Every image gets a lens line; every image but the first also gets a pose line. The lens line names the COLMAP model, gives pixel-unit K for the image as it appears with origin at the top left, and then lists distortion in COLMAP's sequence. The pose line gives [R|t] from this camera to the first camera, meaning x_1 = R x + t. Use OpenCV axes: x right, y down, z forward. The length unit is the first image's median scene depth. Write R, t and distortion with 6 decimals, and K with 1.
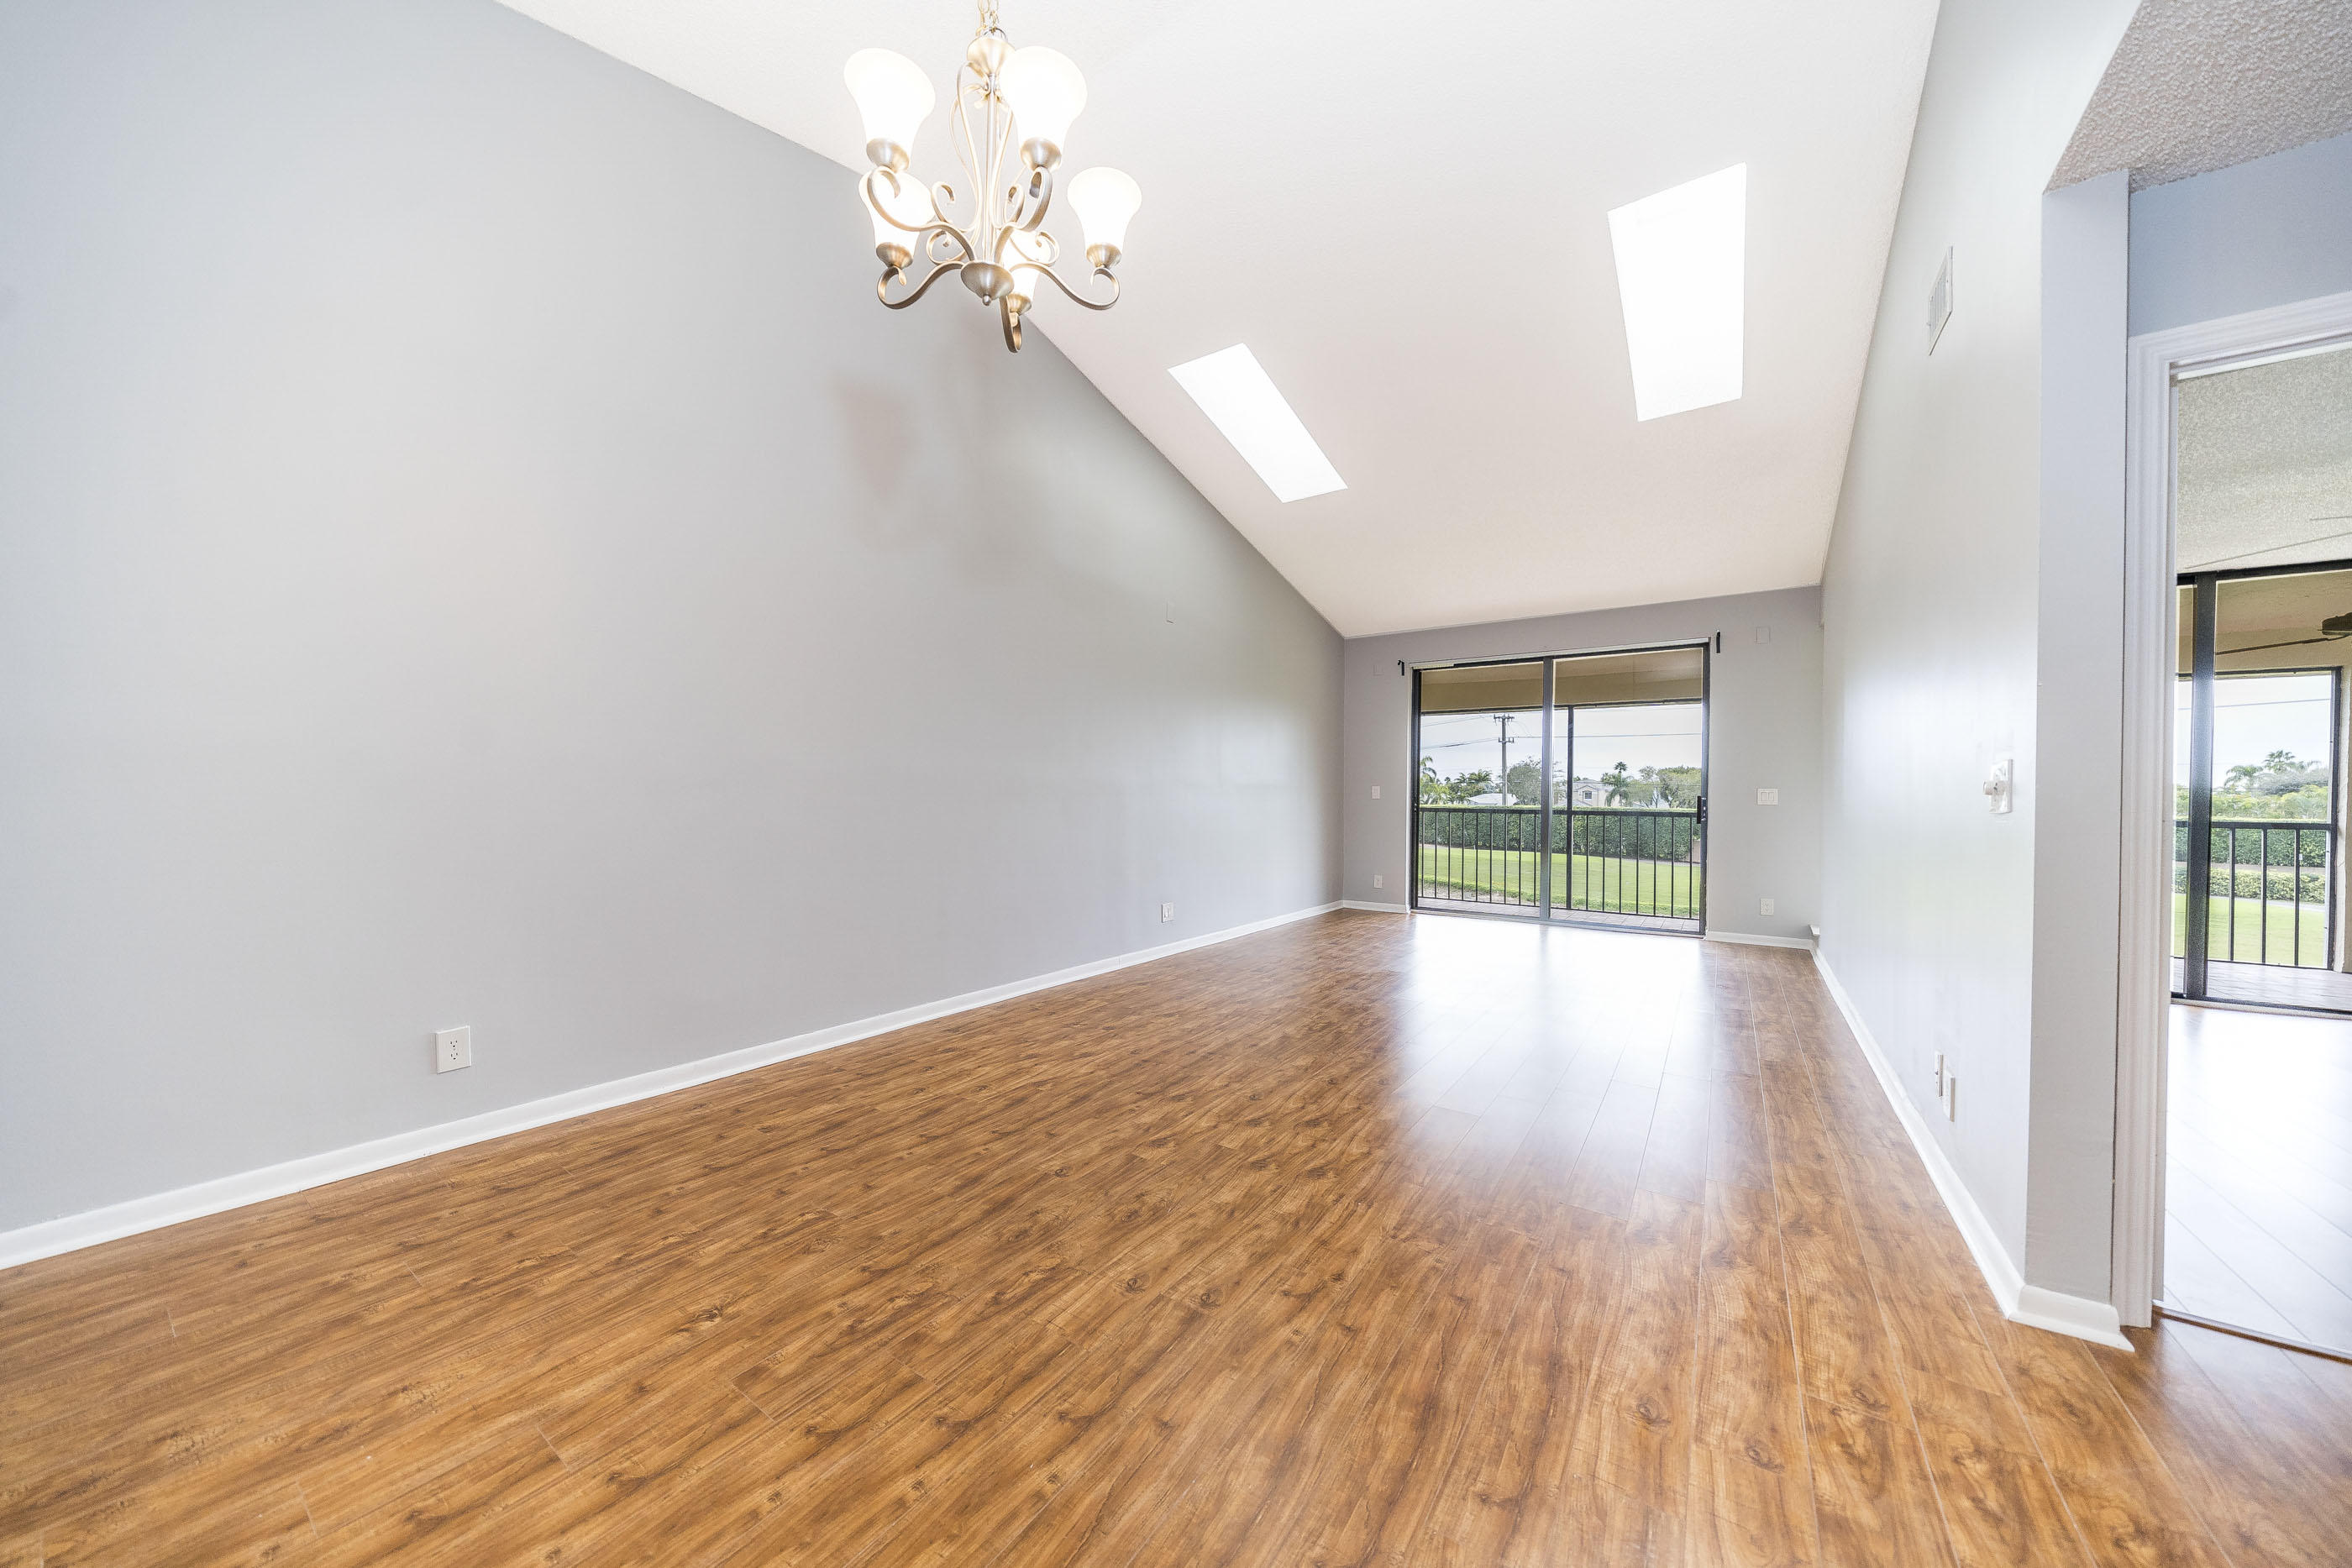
lens RADIAL K [[802.9, 0, 1165.7], [0, 802.9, 794.3], [0, 0, 1]] dist [-0.007332, 0.000042]
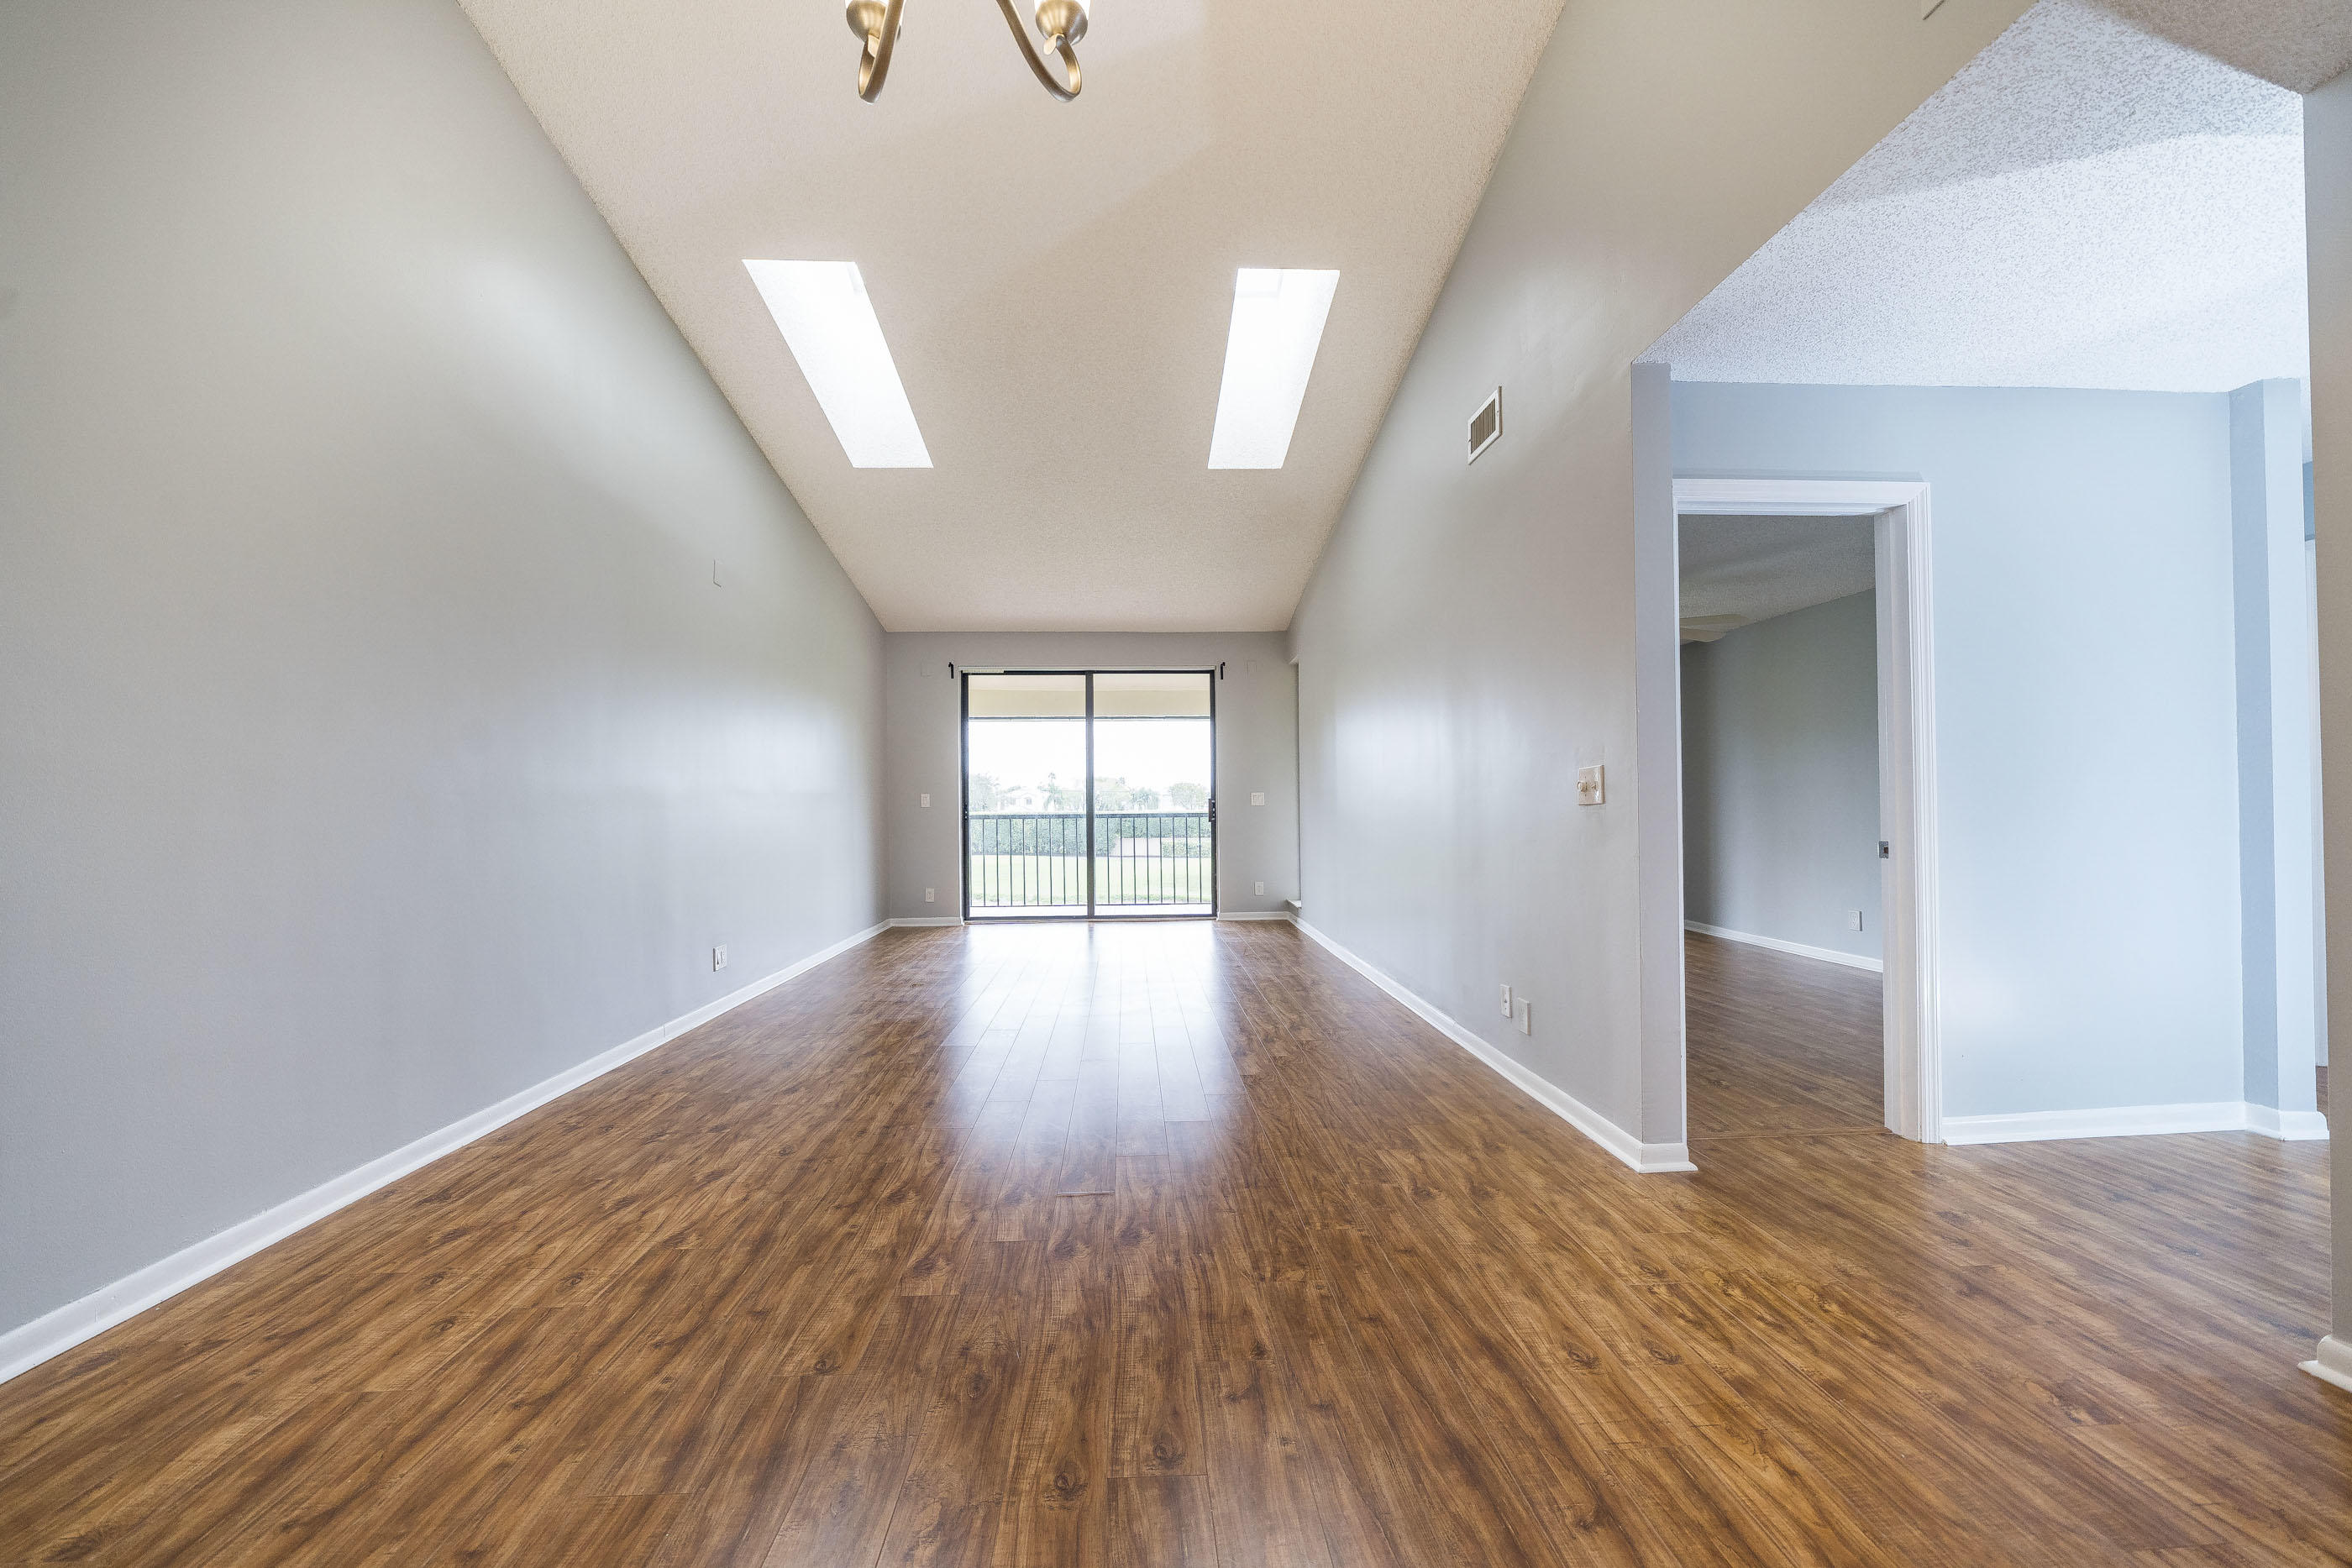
lens RADIAL K [[802.9, 0, 1174.0], [0, 802.9, 799.9], [0, 0, 1]] dist [-0.007332, 0.000042]
pose [[0.791807, -0.014718, 0.610594, -0.227631], [0.016793, 0.999856, 0.002324, -0.000734], [-0.610540, 0.008413, 0.791940, 0.214650]]
